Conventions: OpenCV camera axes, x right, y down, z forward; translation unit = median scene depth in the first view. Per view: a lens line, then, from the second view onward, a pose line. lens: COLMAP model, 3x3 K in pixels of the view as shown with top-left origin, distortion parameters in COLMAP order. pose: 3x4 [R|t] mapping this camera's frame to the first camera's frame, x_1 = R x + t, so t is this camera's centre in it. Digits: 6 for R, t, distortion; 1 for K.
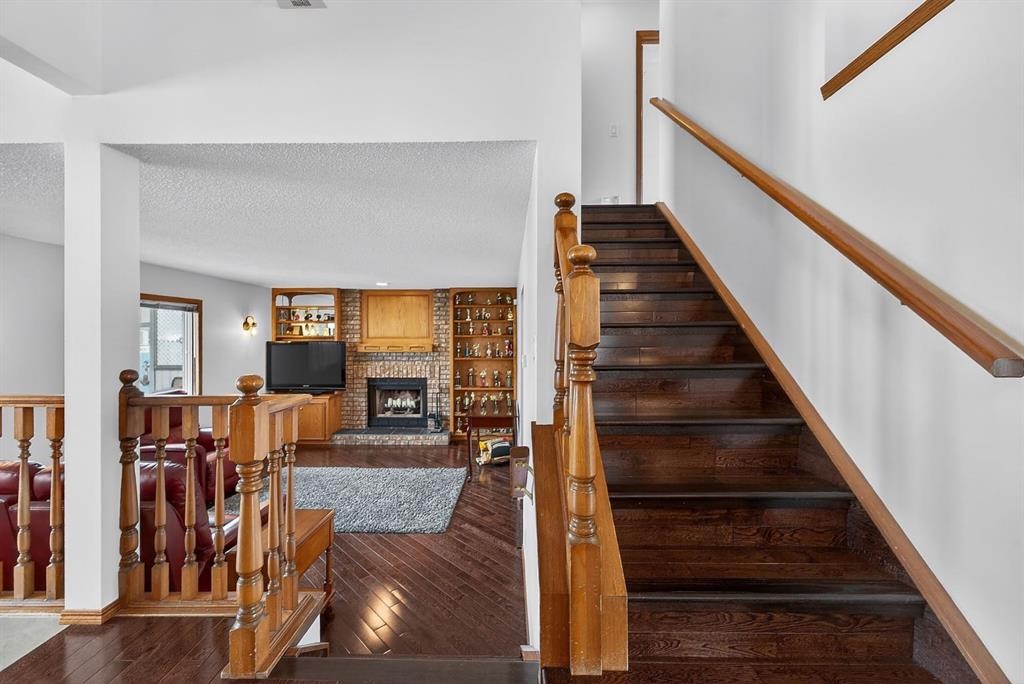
lens RADIAL K [[421.8, 0, 507.9], [0, 421.8, 338.7], [0, 0, 1]] dist [-0.001643, -0.000403]
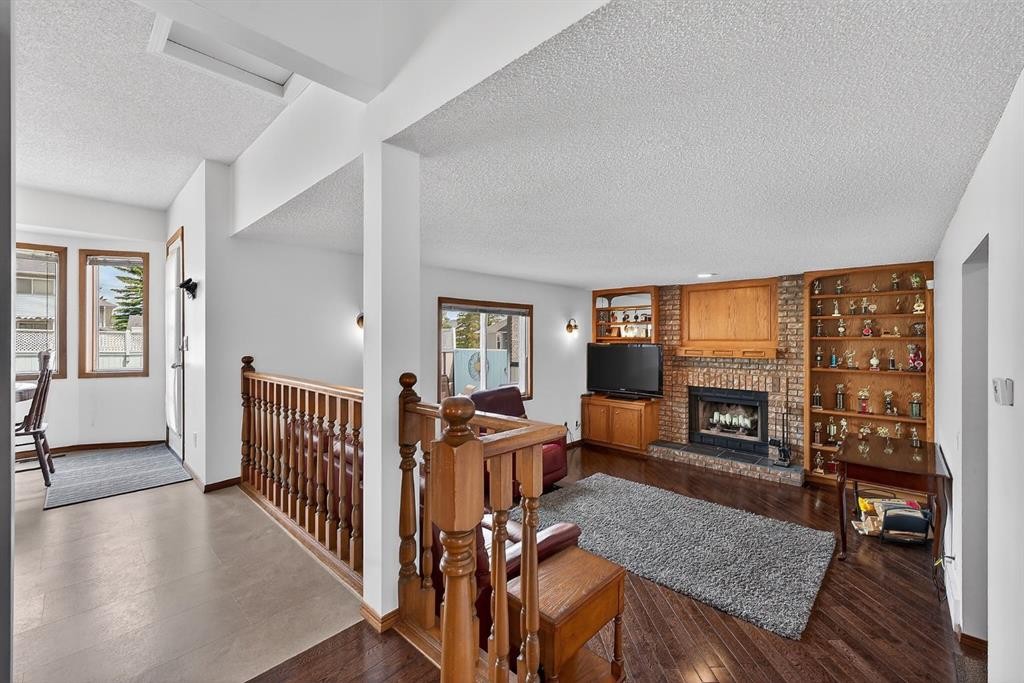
lens RADIAL K [[415.7, 0, 507.4], [0, 415.7, 338.2], [0, 0, 1]] dist [-0.000918, -0.000598]
pose [[0.731699, 0.001574, -0.681627, -0.022446], [-0.005140, 0.999982, -0.003208, -0.001120], [0.681609, 0.005851, 0.731693, 0.118970]]
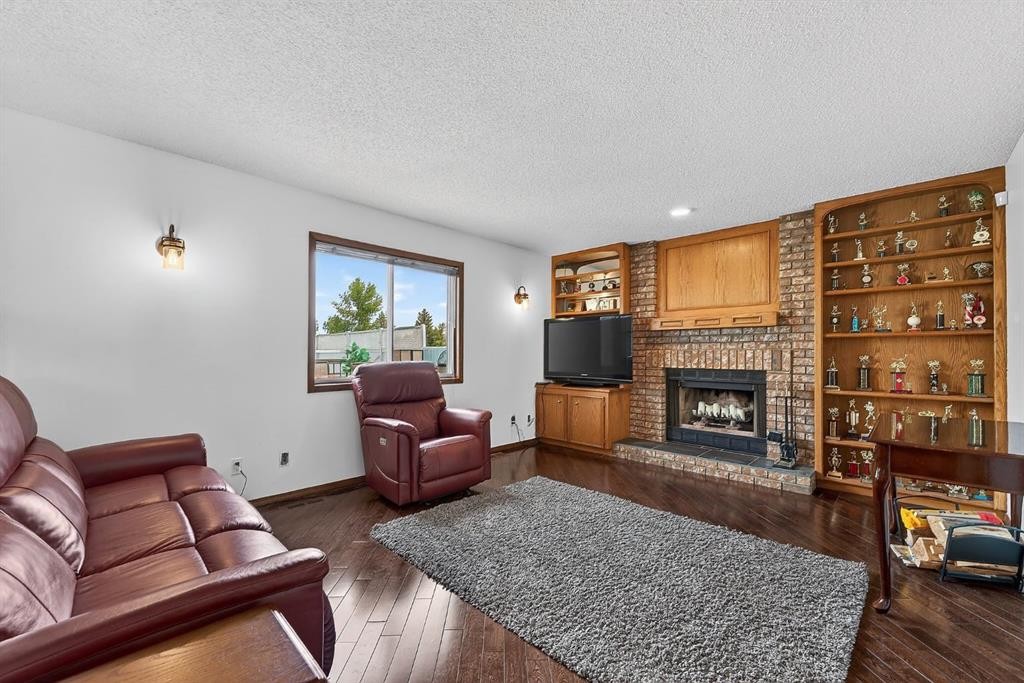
lens RADIAL K [[413.7, 0, 508.4], [0, 413.7, 353.4], [0, 0, 1]] dist [-0.001794, -0.000400]
pose [[0.723000, 0.000180, -0.690848, -0.054973], [-0.006776, 0.999954, -0.006830, 0.076021], [0.690814, 0.009619, 0.722968, 0.344470]]
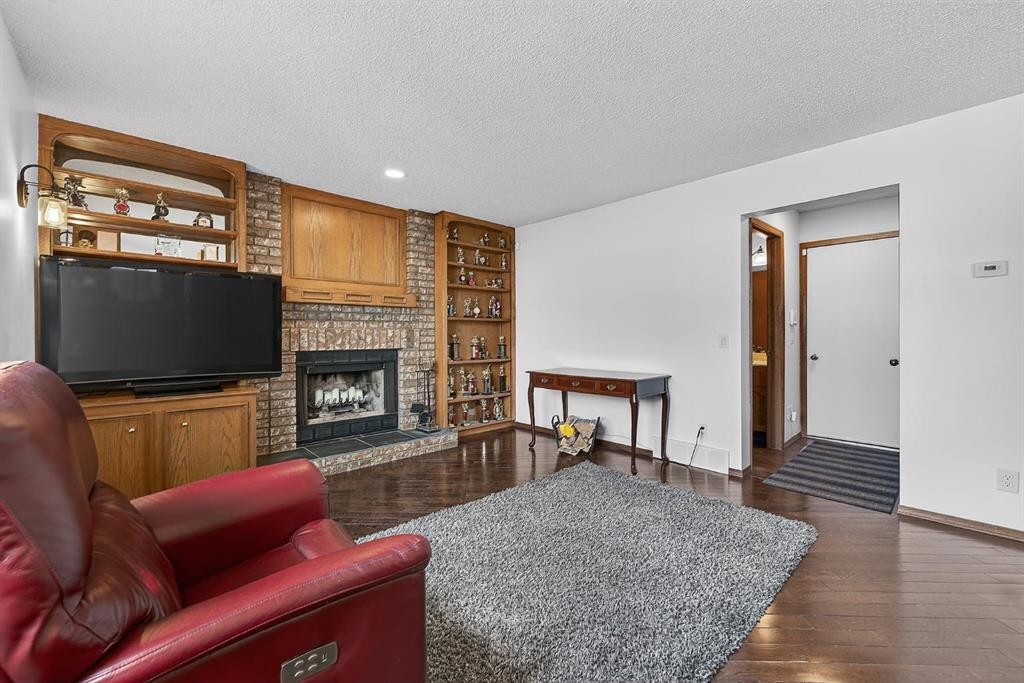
lens RADIAL K [[418.4, 0, 513.0], [0, 418.4, 329.3], [0, 0, 1]] dist [0.000265, -0.000075]
pose [[0.720258, 0.004133, 0.693694, -0.509819], [0.003455, 0.999948, -0.009545, 0.071463], [-0.693698, 0.009271, 0.720206, 0.445173]]
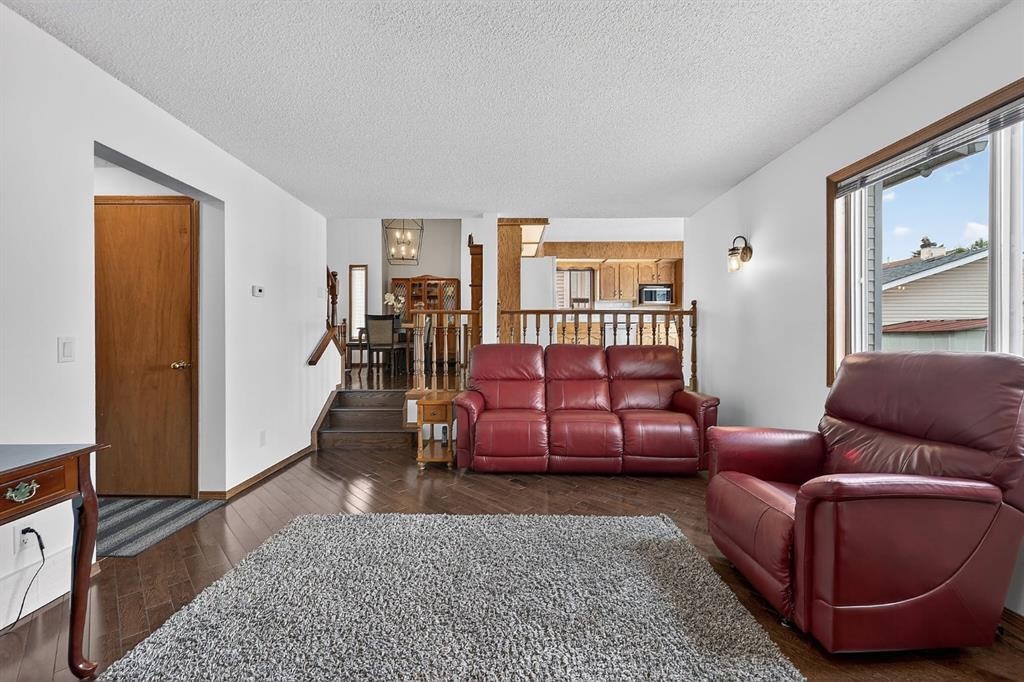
lens RADIAL K [[415.7, 0, 507.4], [0, 415.7, 337.7], [0, 0, 1]] dist [-0.000918, -0.000598]
pose [[-0.999944, 0.006521, -0.008367, -0.264869], [0.006479, 0.999966, 0.005033, 0.072094], [0.008399, 0.004978, -0.999952, 0.900827]]
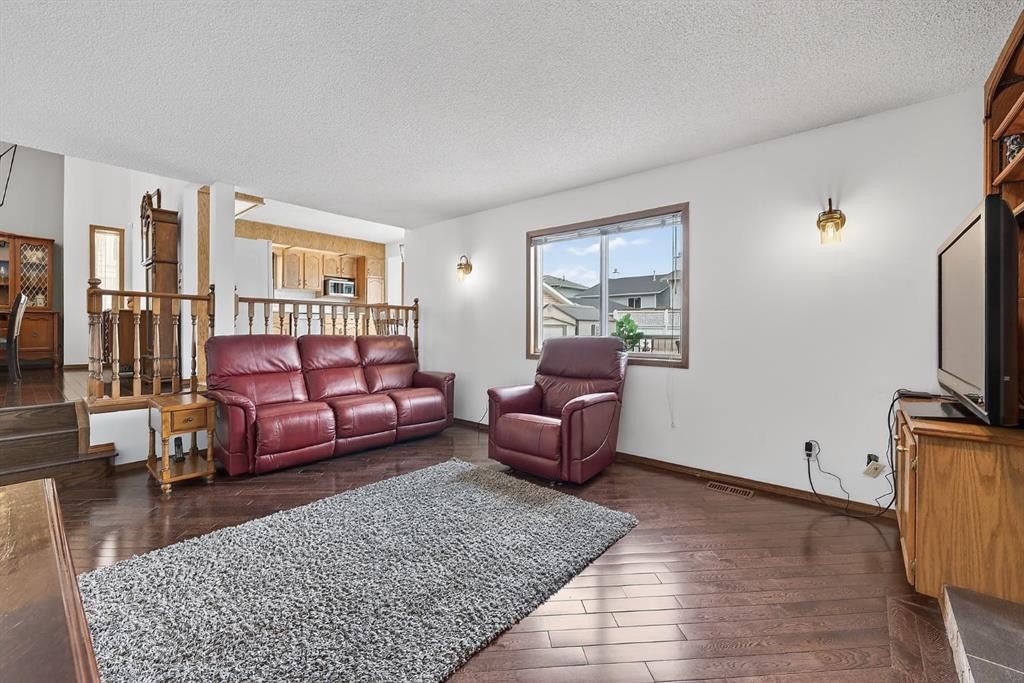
lens RADIAL K [[418.4, 0, 513.0], [0, 418.4, 329.3], [0, 0, 1]] dist [0.000265, -0.000075]
pose [[-0.634219, 0.004365, -0.773141, -0.060020], [-0.003528, 0.999957, 0.008540, 0.070986], [0.773145, 0.008144, -0.634177, 0.911041]]
